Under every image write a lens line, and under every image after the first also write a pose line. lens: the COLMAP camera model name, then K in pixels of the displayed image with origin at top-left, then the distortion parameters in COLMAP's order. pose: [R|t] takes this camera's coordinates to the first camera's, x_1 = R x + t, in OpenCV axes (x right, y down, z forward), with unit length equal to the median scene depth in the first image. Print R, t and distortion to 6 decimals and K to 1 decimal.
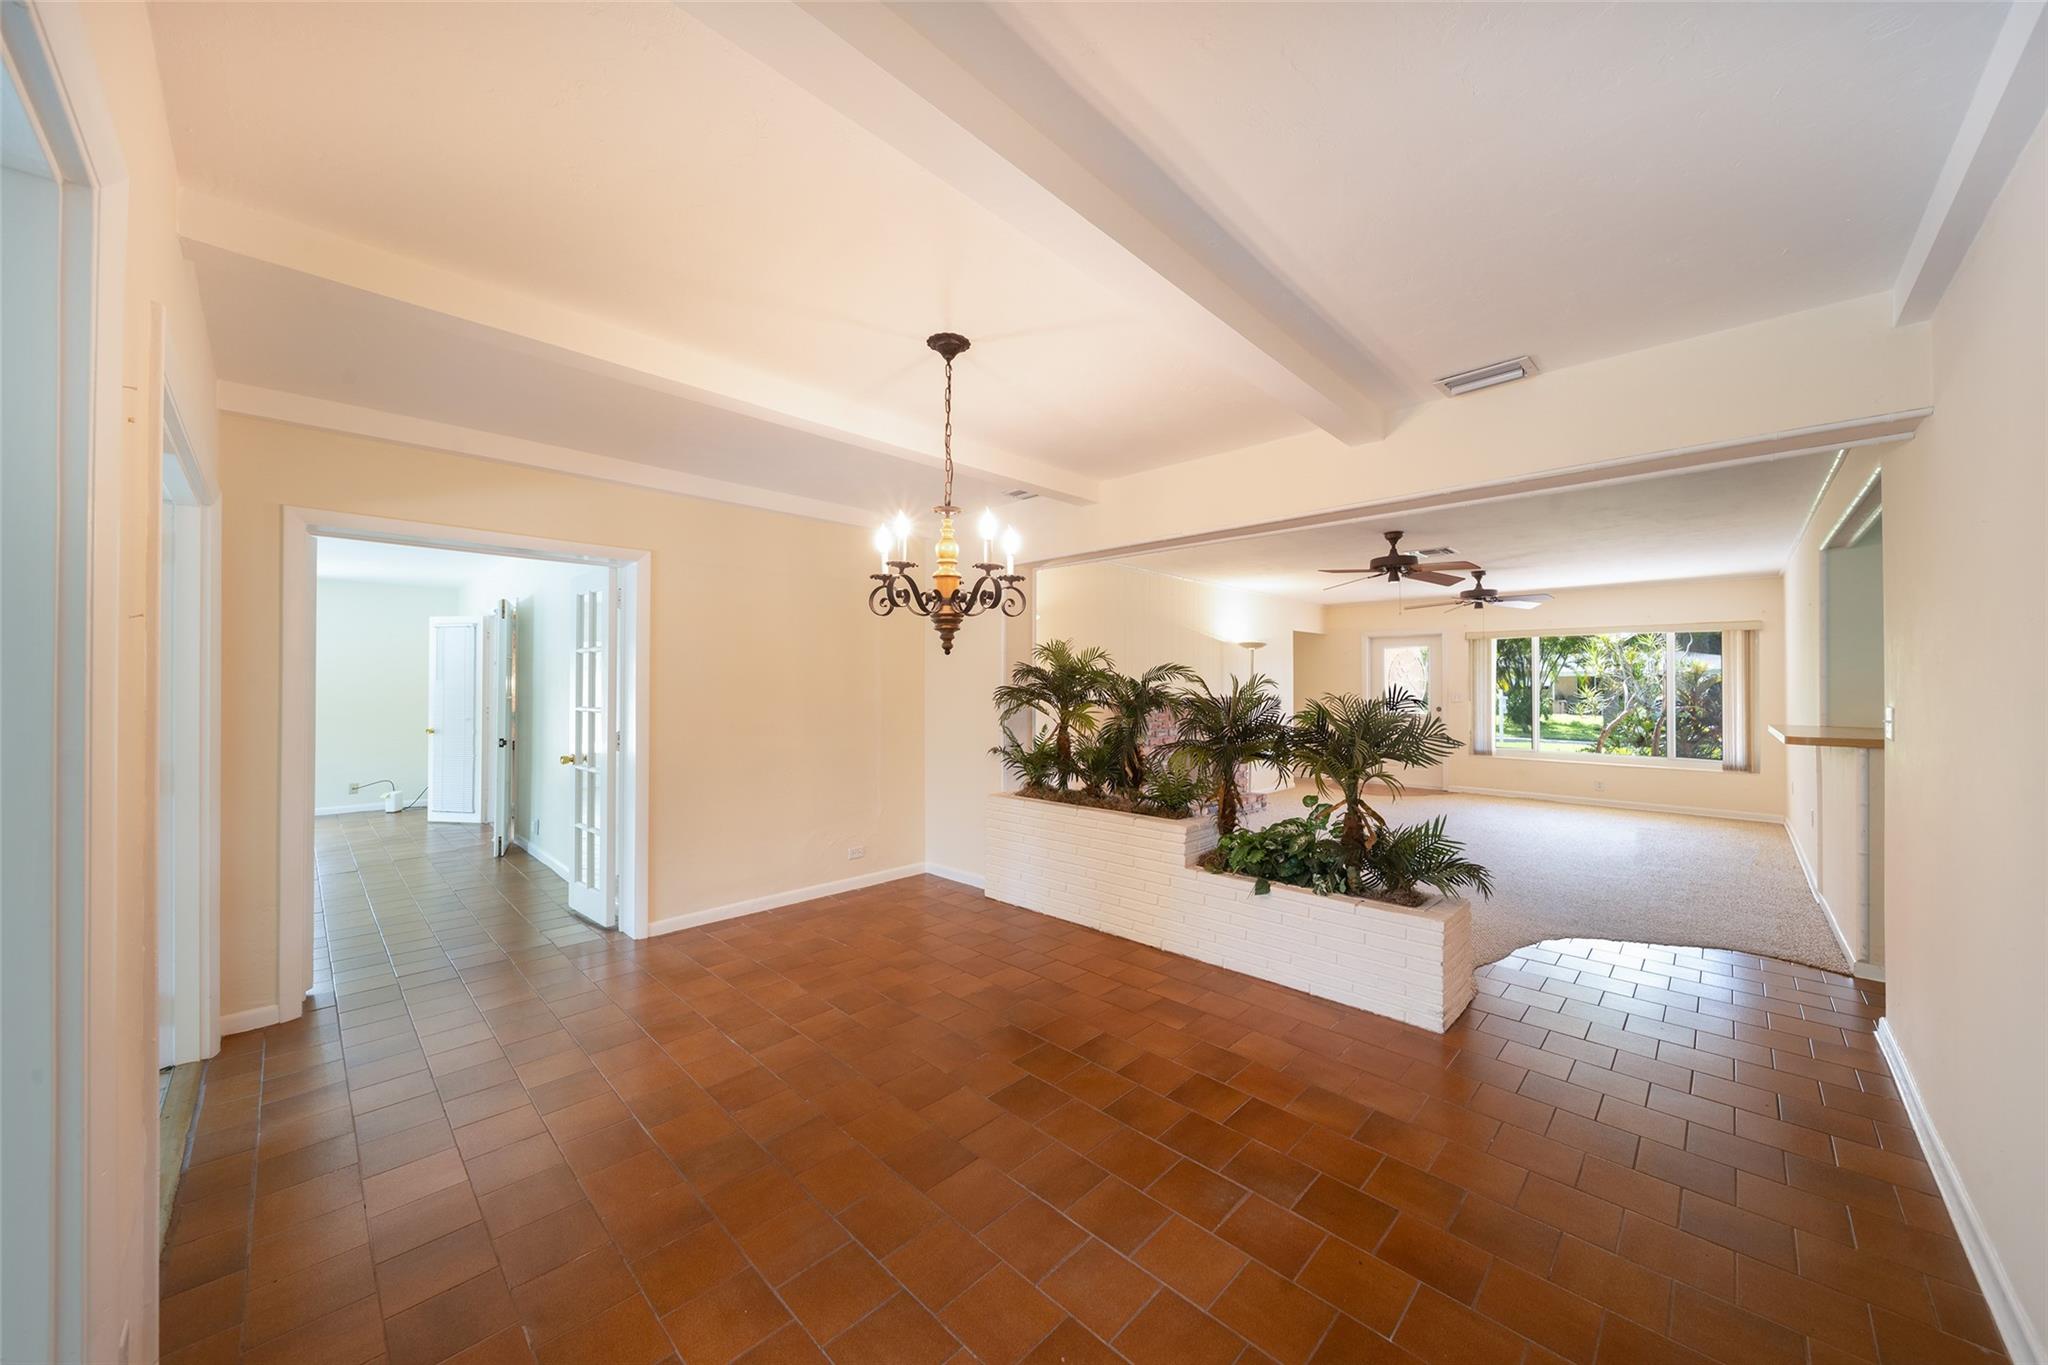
lens RADIAL K [[718.2, 0, 1034.2], [0, 718.2, 679.7], [0, 0, 1]] dist [-0.001663, -0.000649]
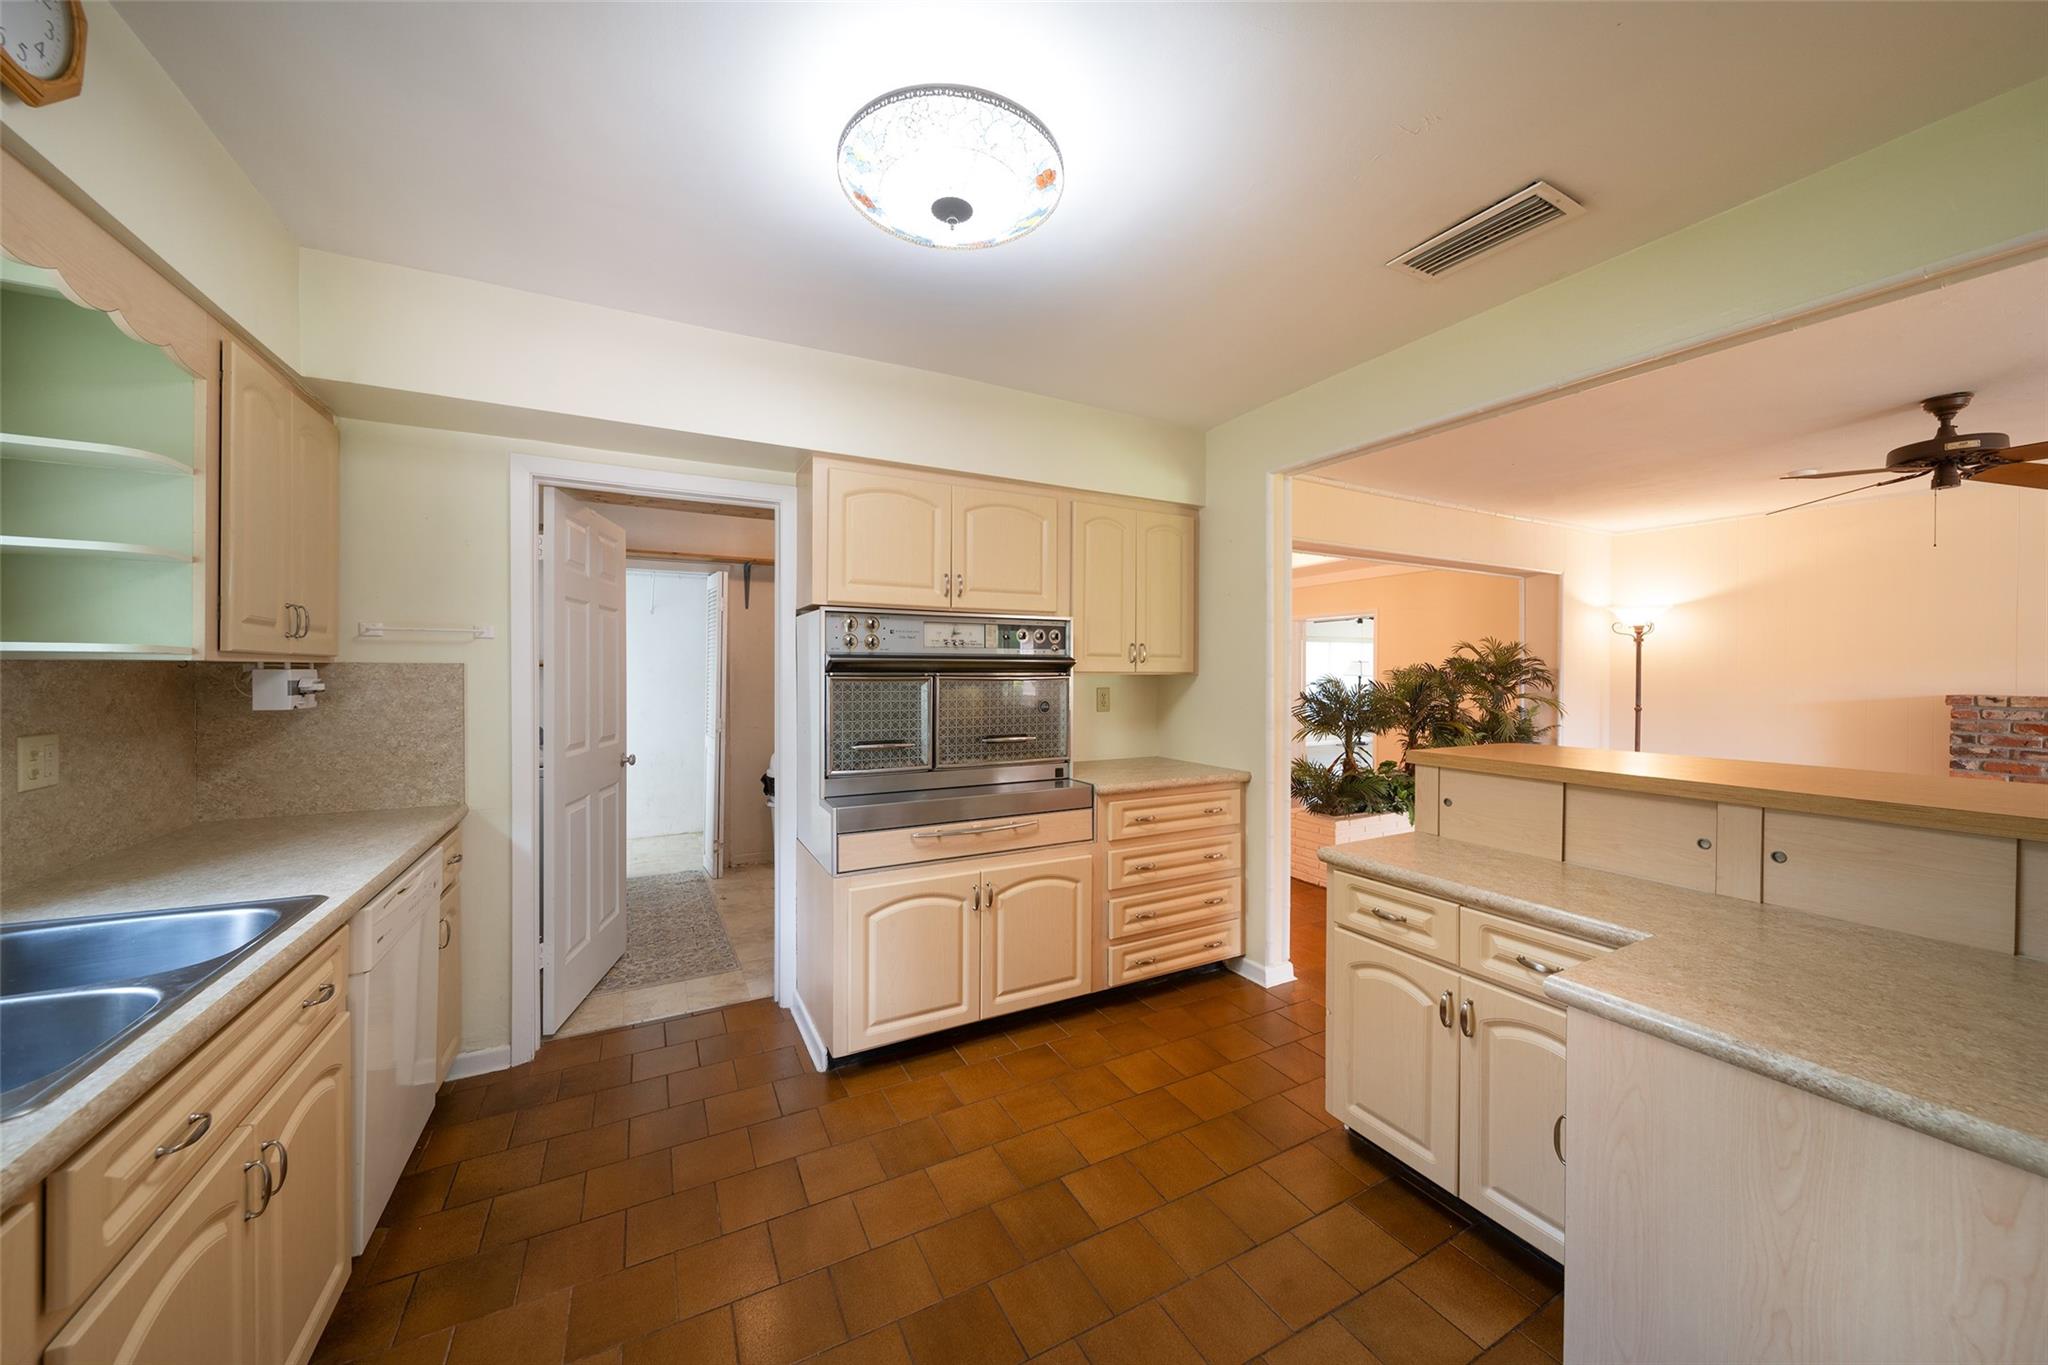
lens RADIAL K [[718.2, 0, 1025.7], [0, 718.2, 680.0], [0, 0, 1]] dist [-0.001663, -0.000649]
pose [[-0.311013, 0.009071, -0.950362, 0.672800], [0.006742, 0.999950, 0.007338, 0.002090], [0.950382, -0.004125, -0.311059, 0.267128]]
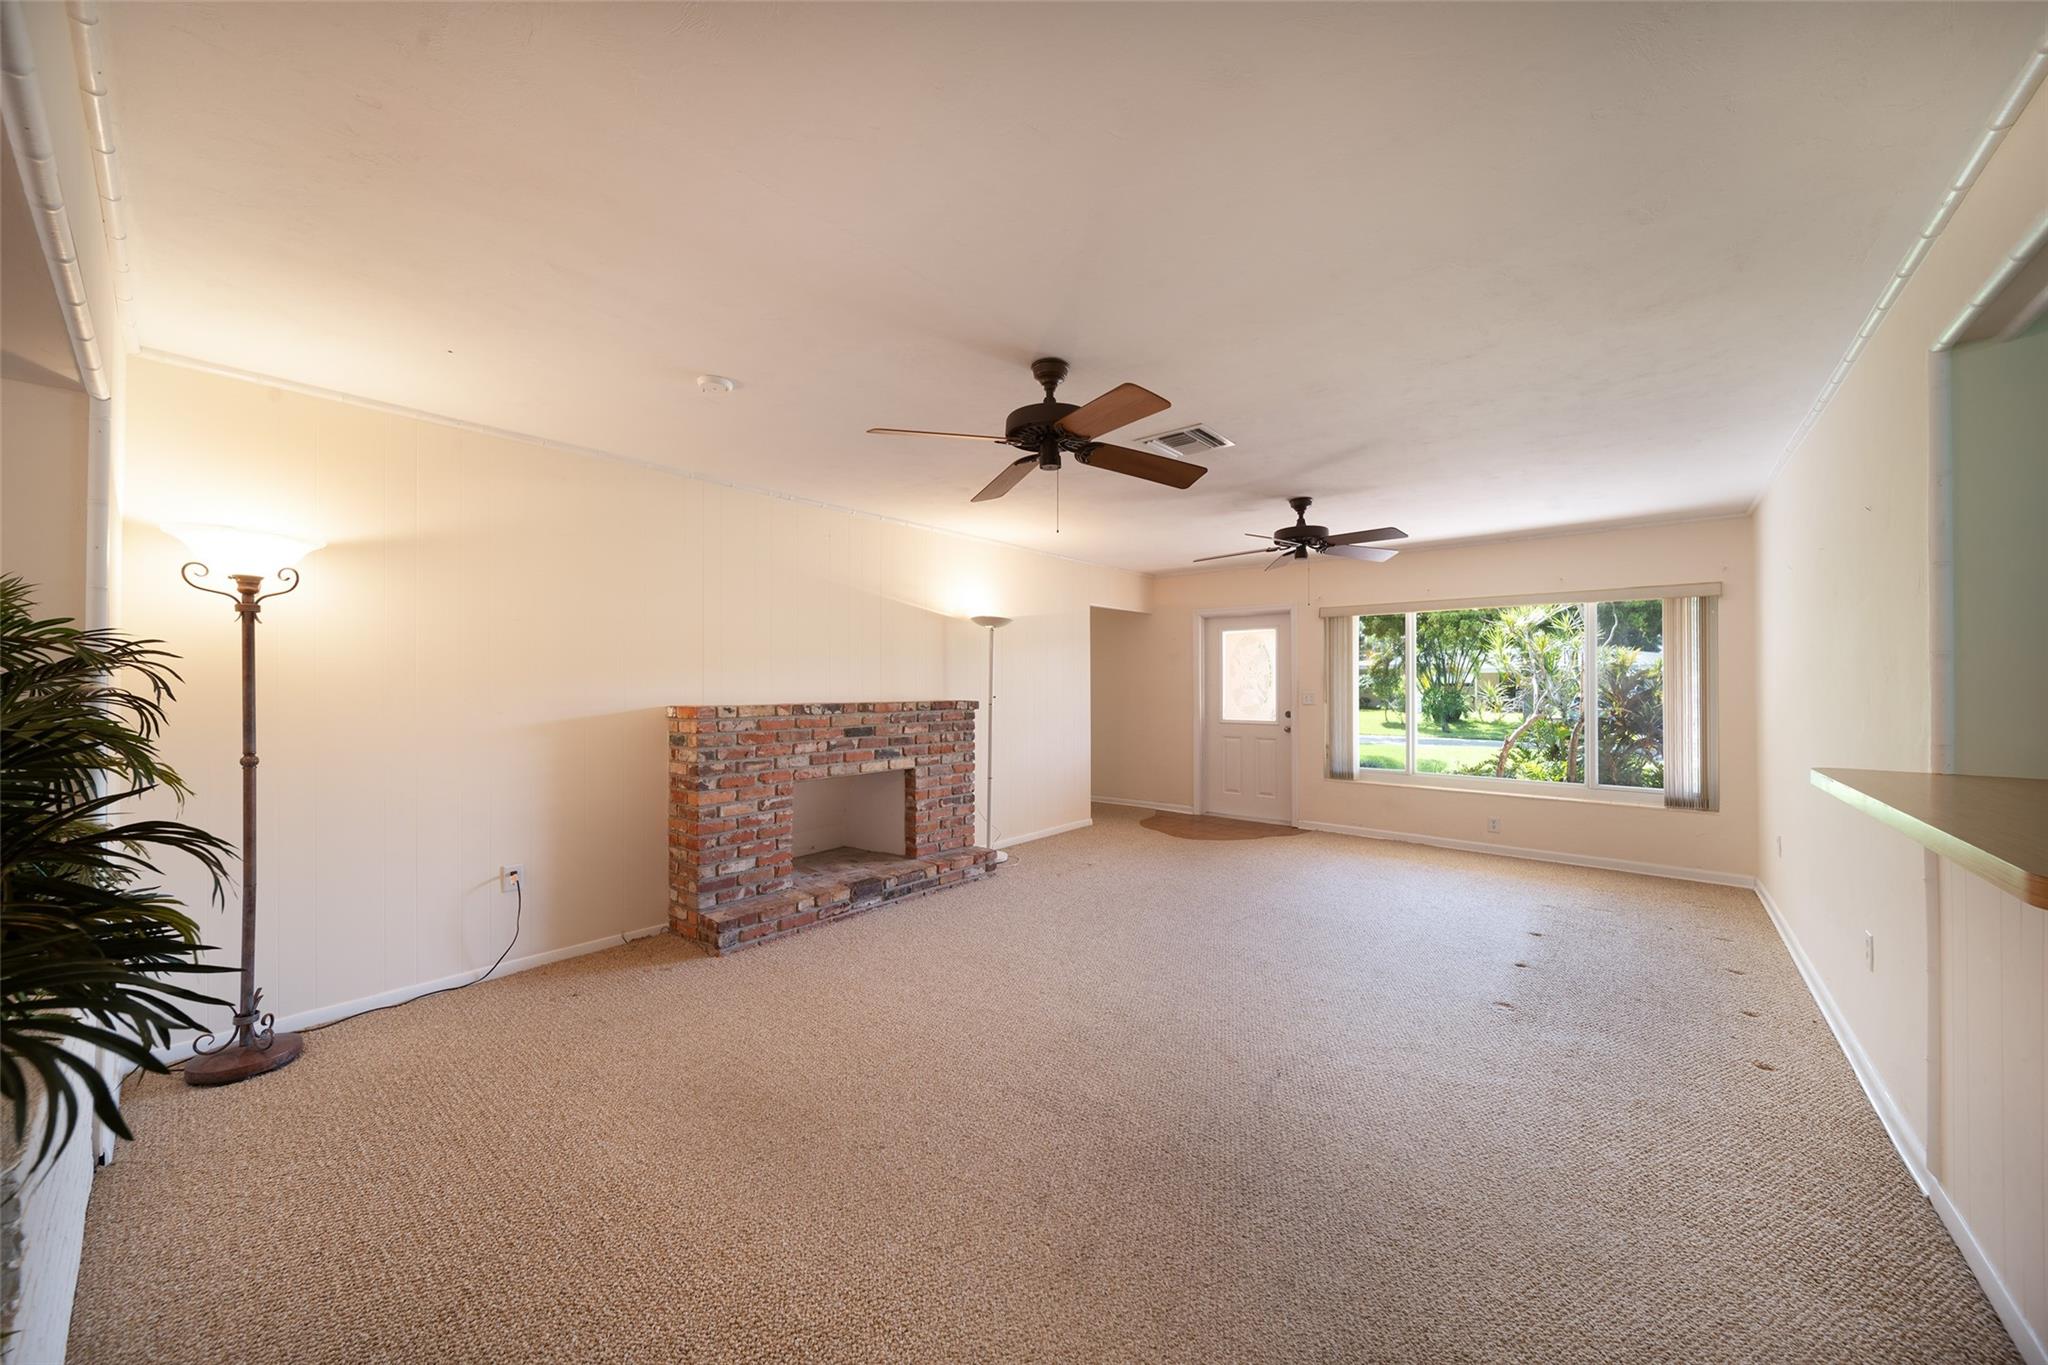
lens RADIAL K [[718.2, 0, 1030.1], [0, 718.2, 684.2], [0, 0, 1]] dist [-0.001663, -0.000649]
pose [[0.997984, -0.002896, 0.063399, 0.246310], [0.002382, 0.999964, 0.008185, 0.003700], [-0.063420, -0.008017, 0.997955, 0.278992]]
